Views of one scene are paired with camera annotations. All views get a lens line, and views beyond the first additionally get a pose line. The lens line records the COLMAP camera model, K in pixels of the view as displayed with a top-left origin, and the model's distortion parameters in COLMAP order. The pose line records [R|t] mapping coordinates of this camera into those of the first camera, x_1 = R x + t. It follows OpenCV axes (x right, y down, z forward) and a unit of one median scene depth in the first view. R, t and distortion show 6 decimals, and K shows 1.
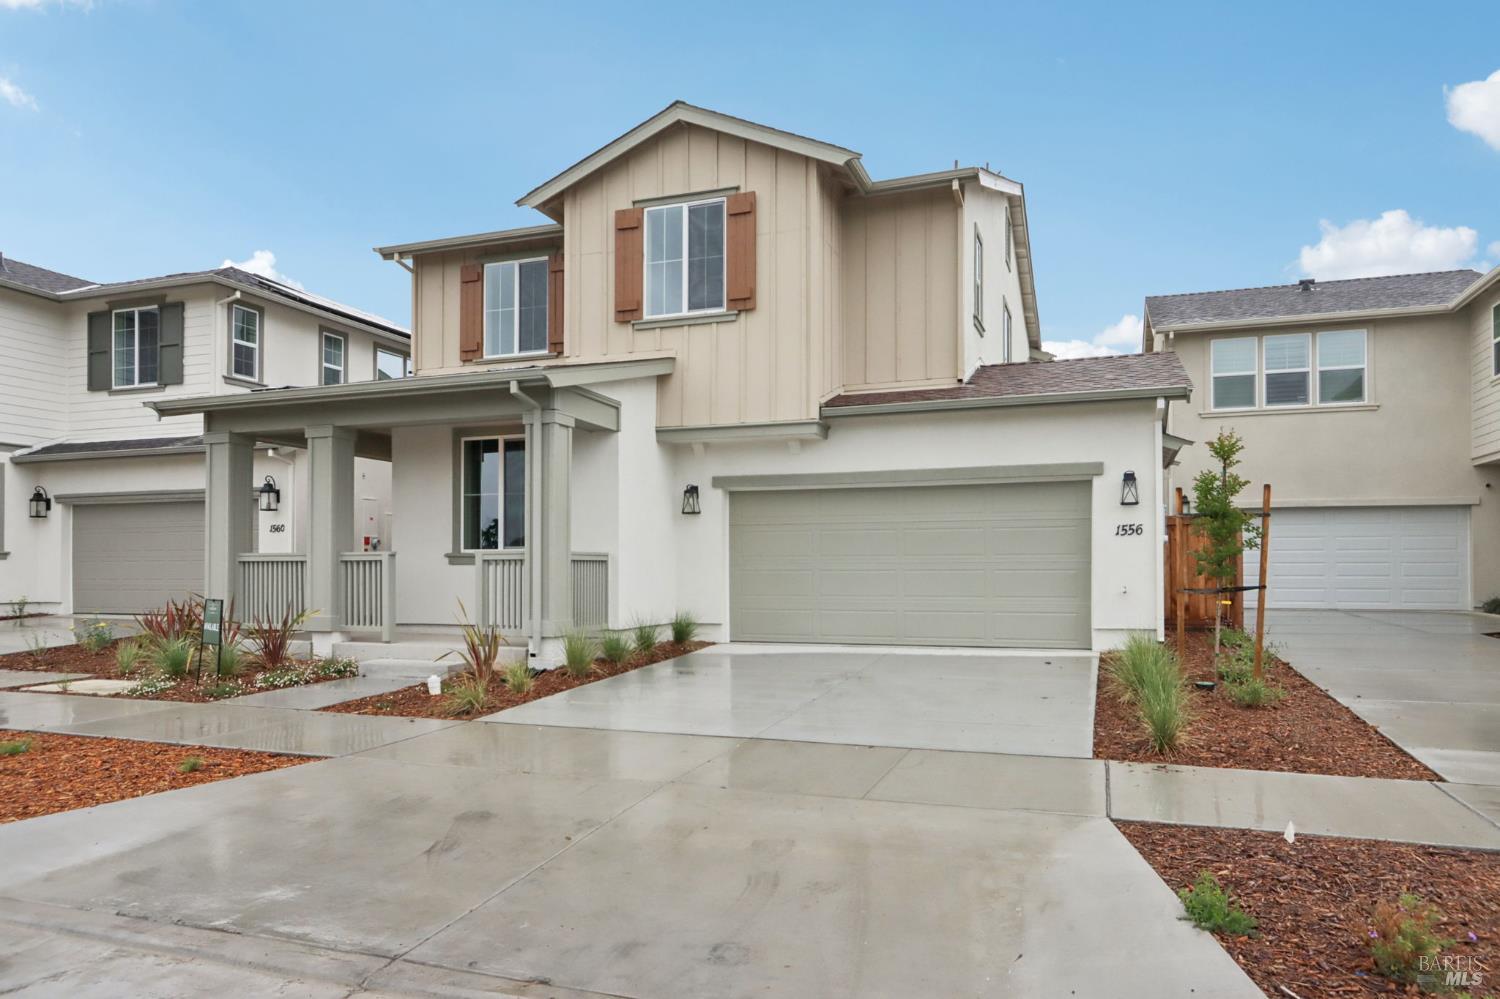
lens RADIAL K [[950.5, 0, 795.0], [0, 950.5, 532.8], [0, 0, 1]] dist [0.000371, 0.003714]
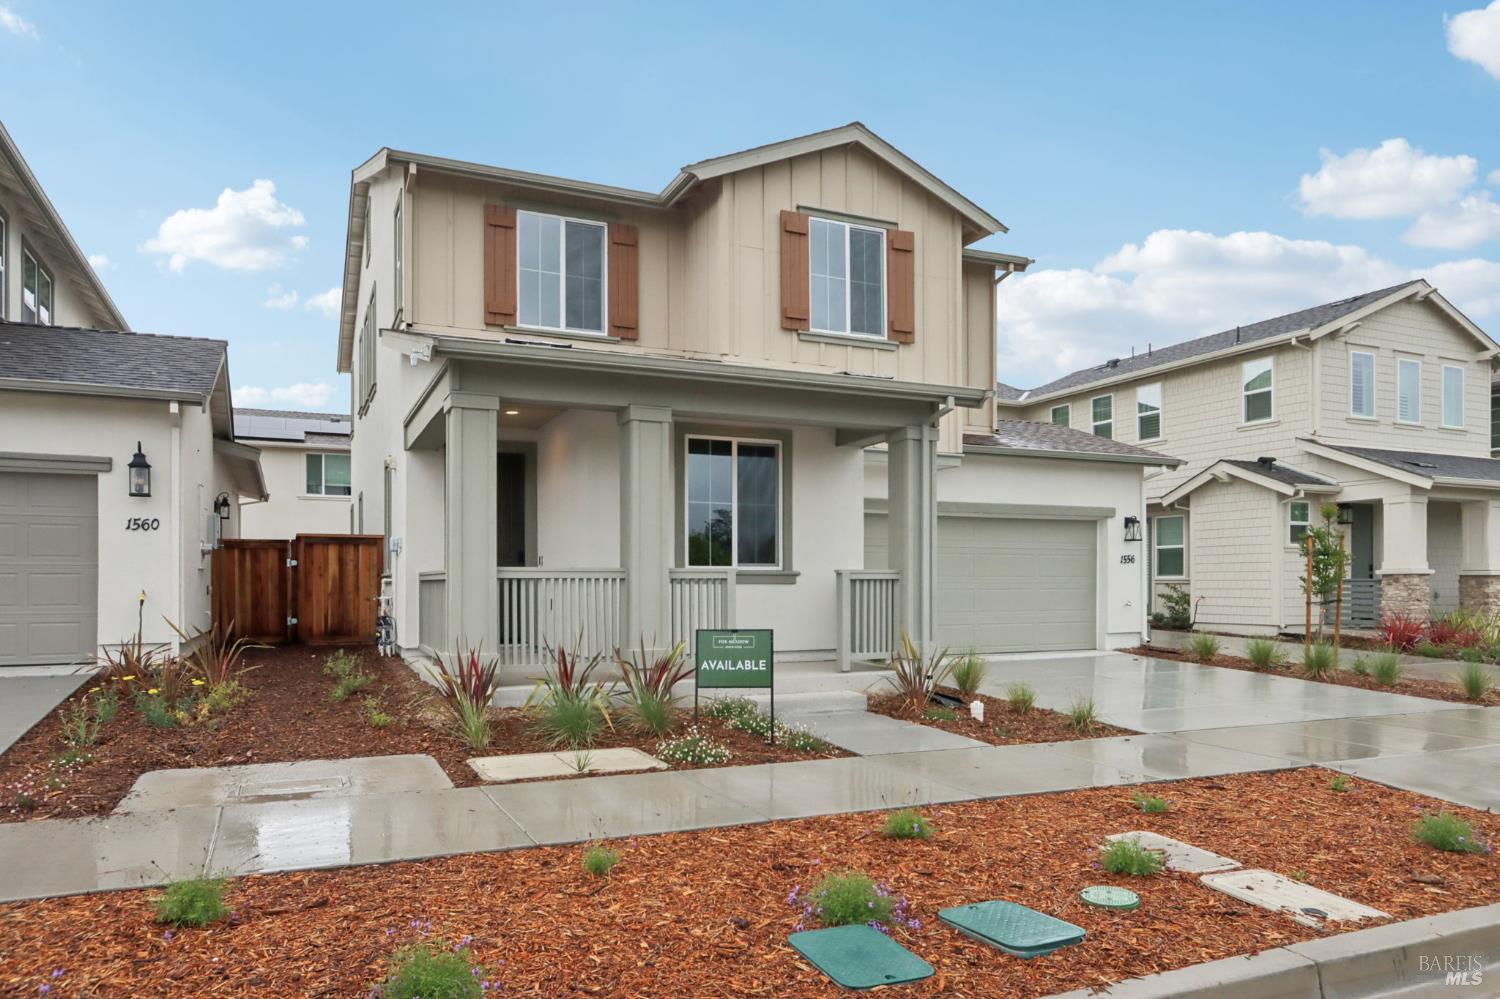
lens RADIAL K [[951.1, 0, 756.2], [0, 951.1, 549.6], [0, 0, 1]] dist [-0.004939, 0.005123]
pose [[0.741272, 0.026430, 0.670685, -0.839395], [-0.027080, 0.999588, -0.009461, 0.009064], [-0.670659, -0.011149, 0.741682, 0.313016]]
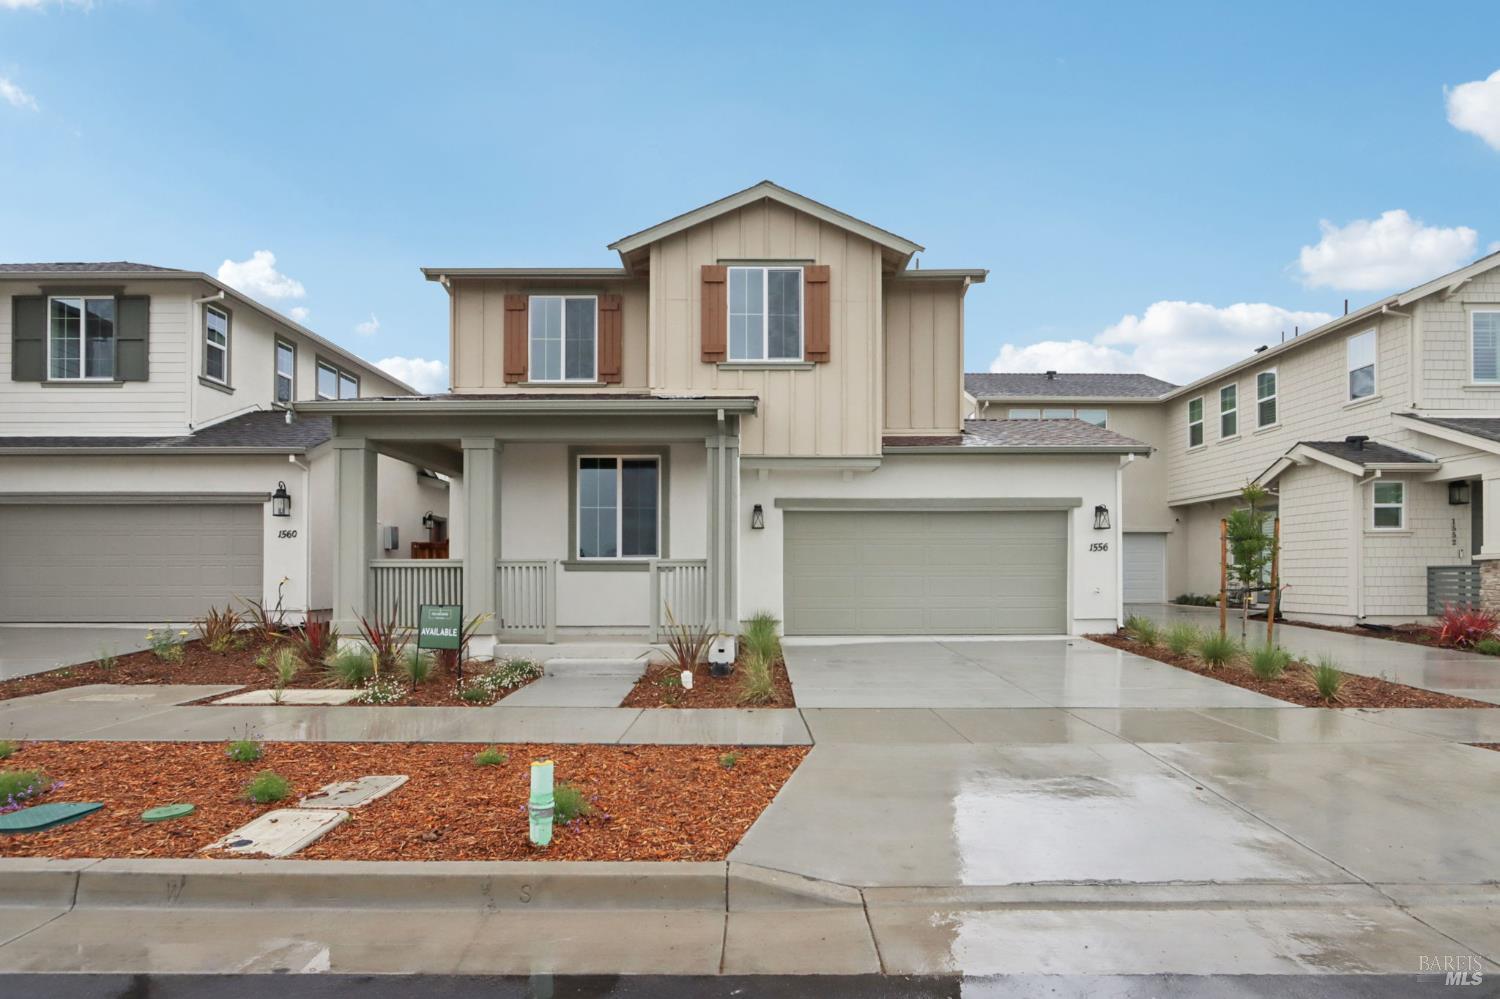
lens RADIAL K [[776.3, 0, 776.4], [0, 776.3, 545.9], [0, 0, 1]] dist [-0.005723, 0.000004]
pose [[0.944643, 0.013206, 0.327835, -0.410235], [-0.013298, 0.999910, -0.001962, 0.003108], [-0.327832, -0.002506, 0.944733, 0.078114]]
